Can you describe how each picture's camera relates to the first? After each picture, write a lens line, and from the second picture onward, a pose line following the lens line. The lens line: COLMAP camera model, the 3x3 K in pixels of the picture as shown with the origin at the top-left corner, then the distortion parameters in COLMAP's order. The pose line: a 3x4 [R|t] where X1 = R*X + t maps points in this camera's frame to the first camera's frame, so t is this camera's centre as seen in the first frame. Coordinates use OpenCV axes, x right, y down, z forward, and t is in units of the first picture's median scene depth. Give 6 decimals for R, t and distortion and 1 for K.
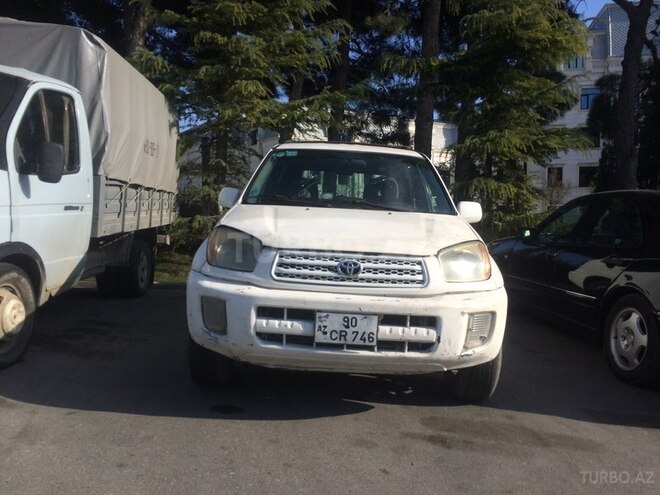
lens RADIAL K [[560.9, 0, 331.6], [0, 560.9, 246.7], [0, 0, 1]] dist [-0.002474, 0.001484]
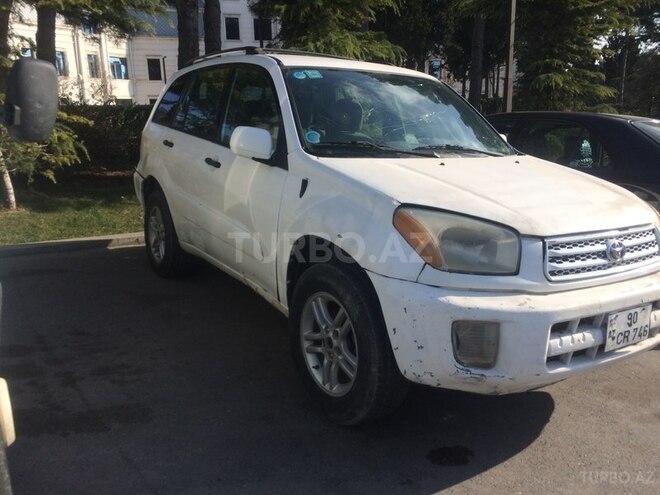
lens RADIAL K [[560.9, 0, 330.0], [0, 560.9, 247.0], [0, 0, 1]] dist [-0.002474, 0.001484]
pose [[0.867851, -0.141224, 0.476330, -0.691980], [0.056809, 0.980668, 0.187249, -0.137486], [-0.493566, -0.135445, 0.859097, 0.522327]]
